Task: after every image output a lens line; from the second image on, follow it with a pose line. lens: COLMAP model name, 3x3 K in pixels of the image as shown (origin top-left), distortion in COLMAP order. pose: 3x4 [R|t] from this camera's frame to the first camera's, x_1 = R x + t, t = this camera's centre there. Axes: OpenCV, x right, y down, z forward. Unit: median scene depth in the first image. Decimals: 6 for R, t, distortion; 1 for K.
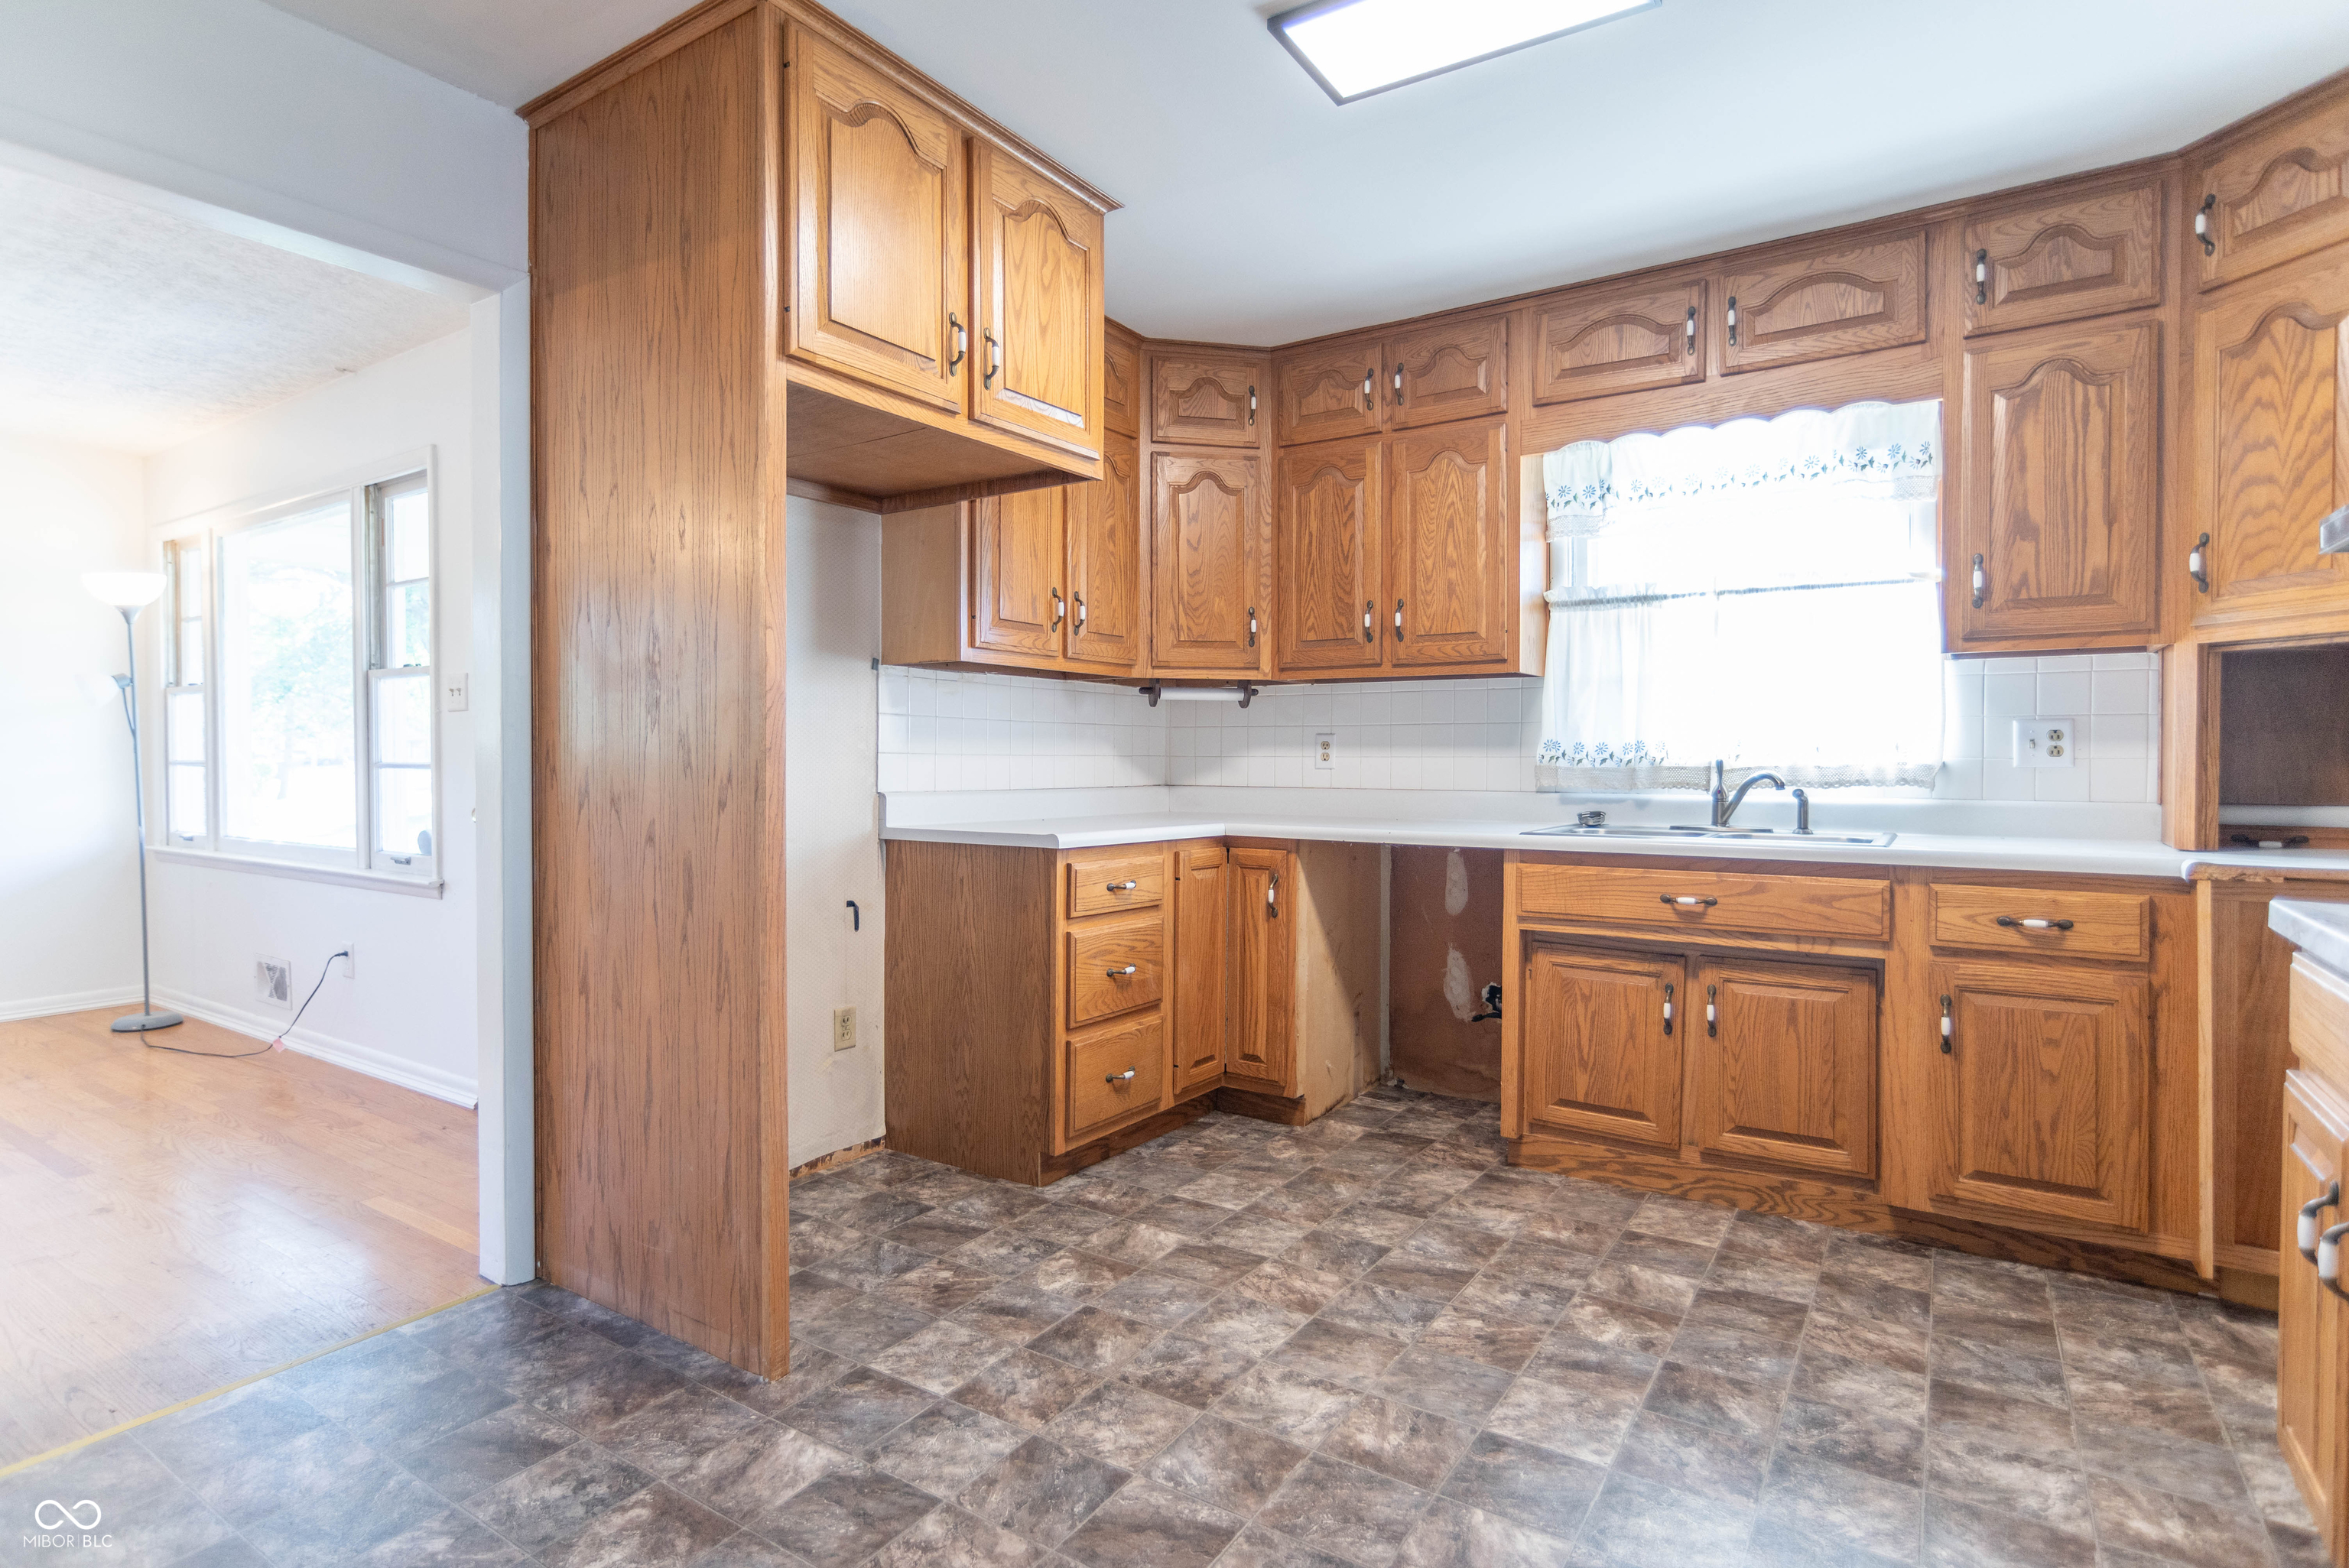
lens RADIAL K [[1174.8, 0, 1167.4], [0, 1174.8, 771.1], [0, 0, 1]] dist [-0.008994, 0.010644]
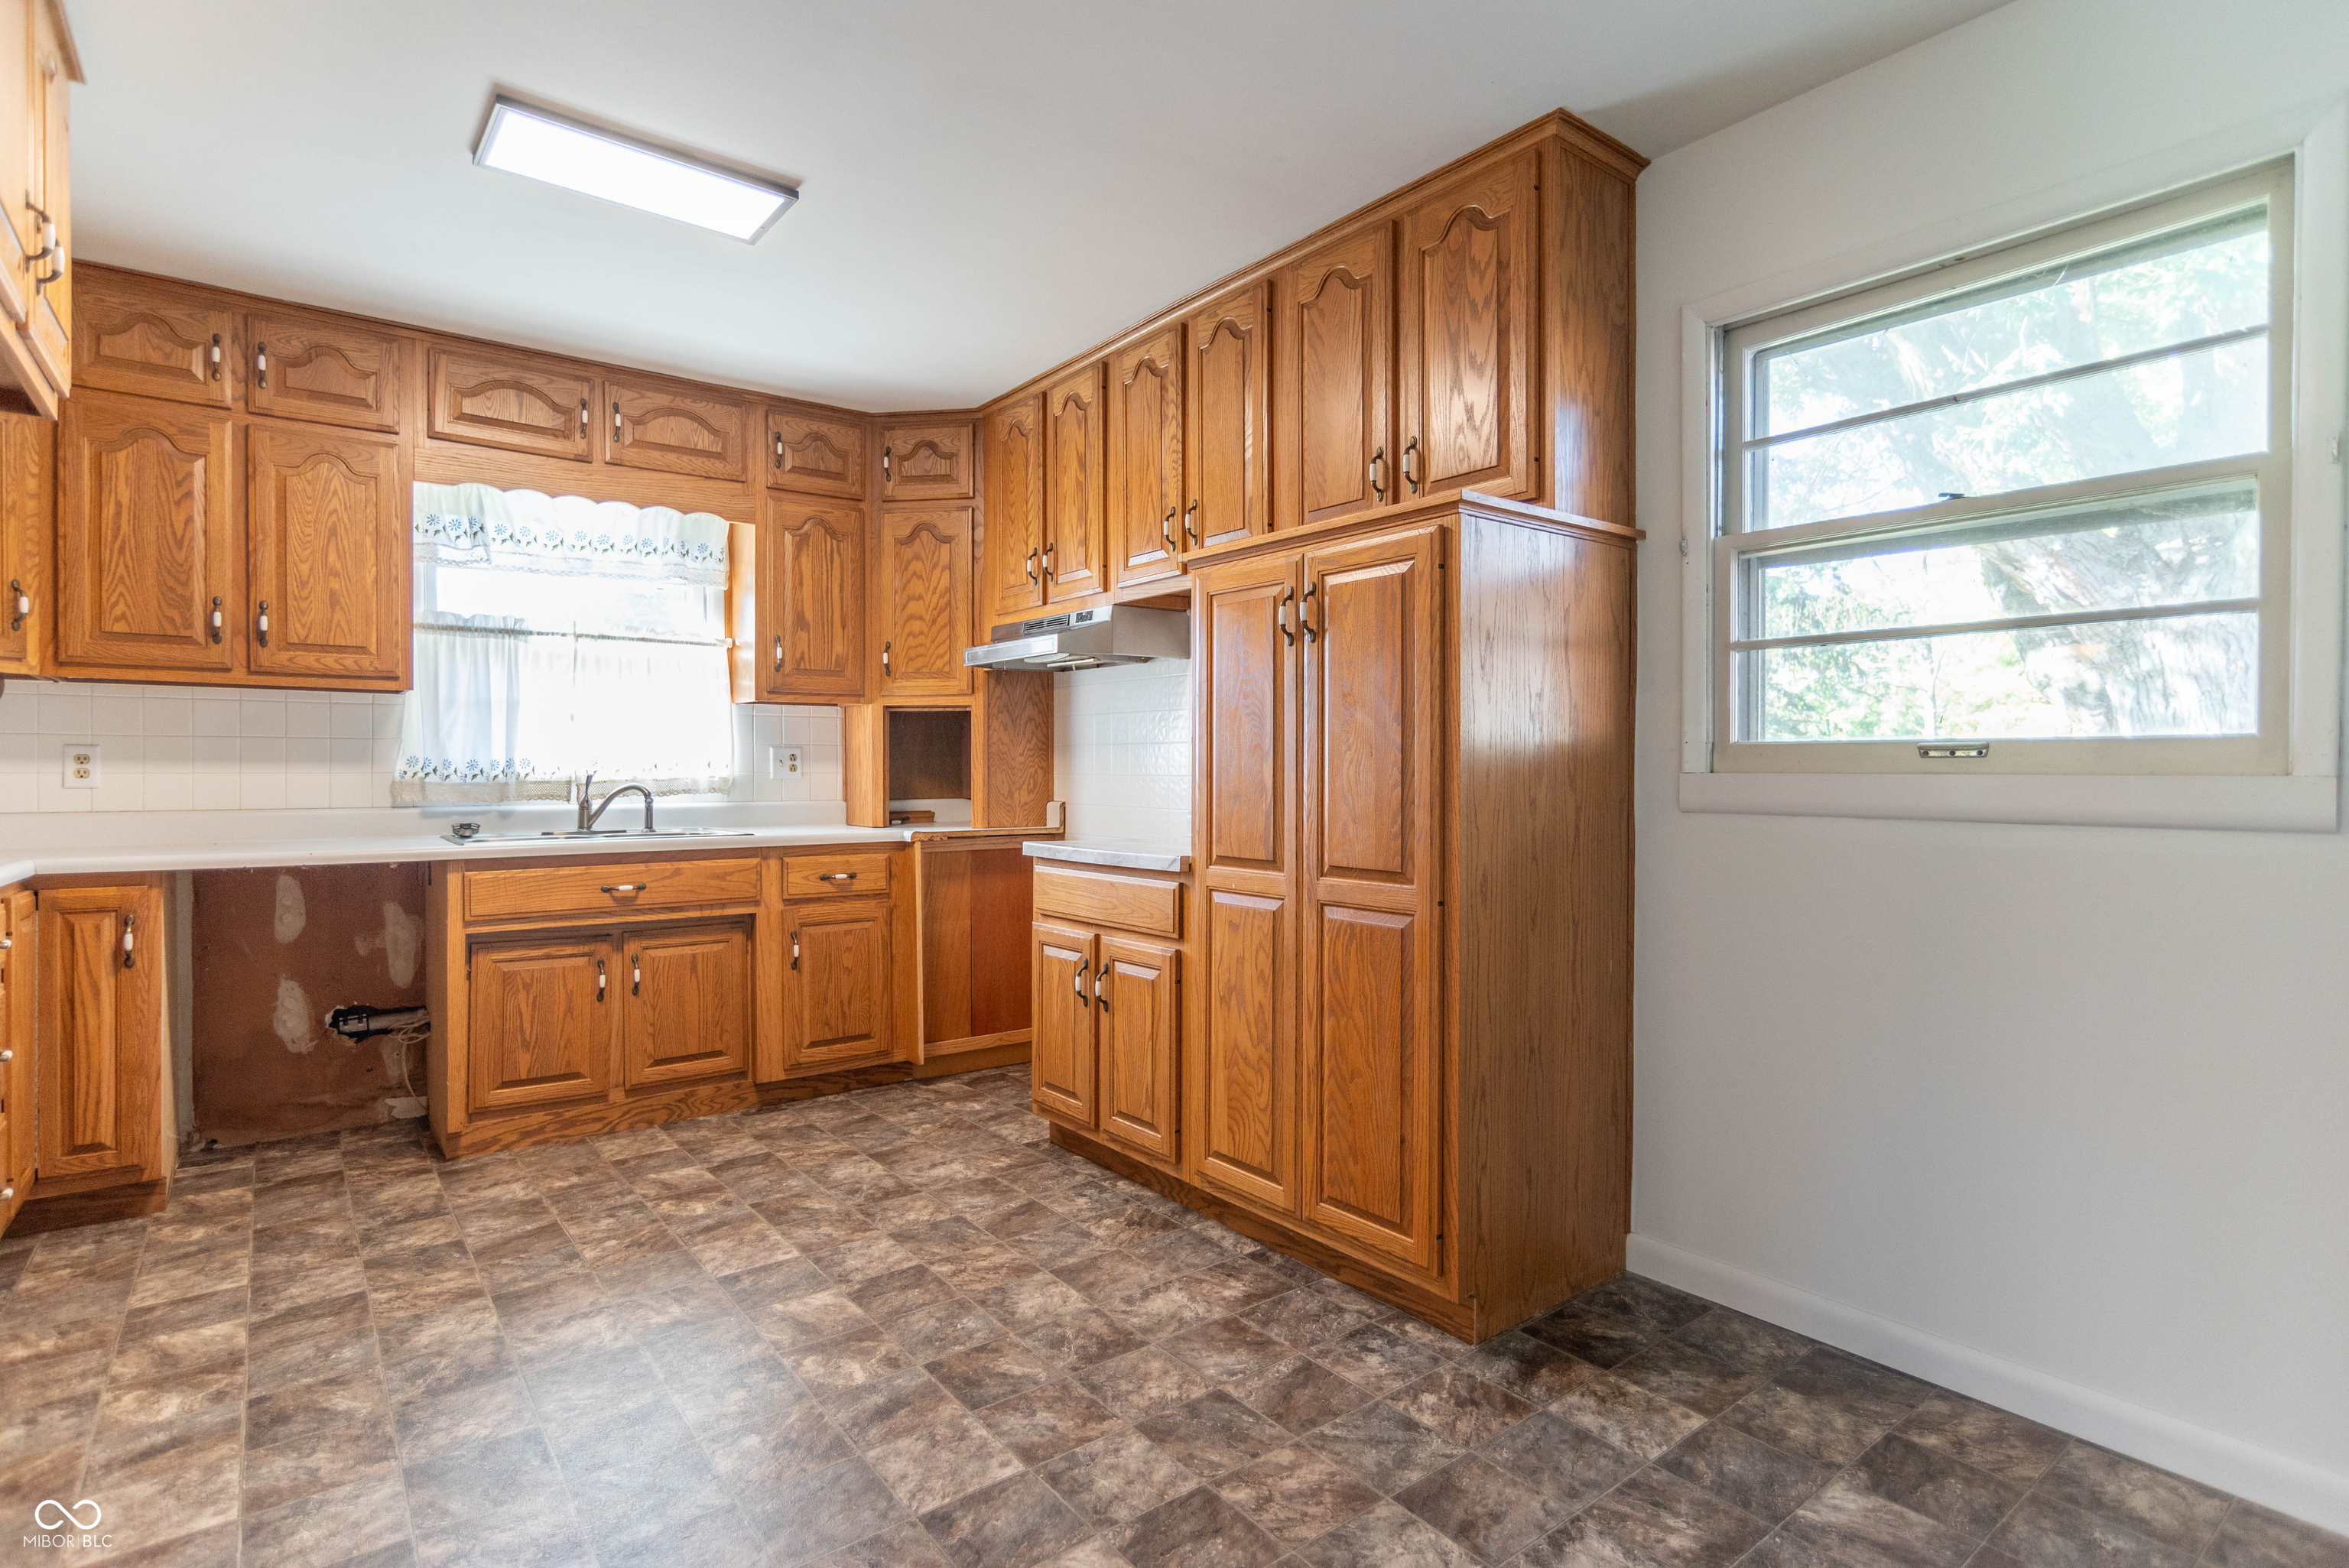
lens RADIAL K [[1213.6, 0, 1145.2], [0, 1213.6, 777.0], [0, 0, 1]] dist [-0.014939, 0.010228]
pose [[0.330619, -0.005685, 0.943747, -0.616598], [0.012729, 0.999918, 0.001564, -0.002493], [-0.943678, 0.011496, 0.330665, 0.056056]]
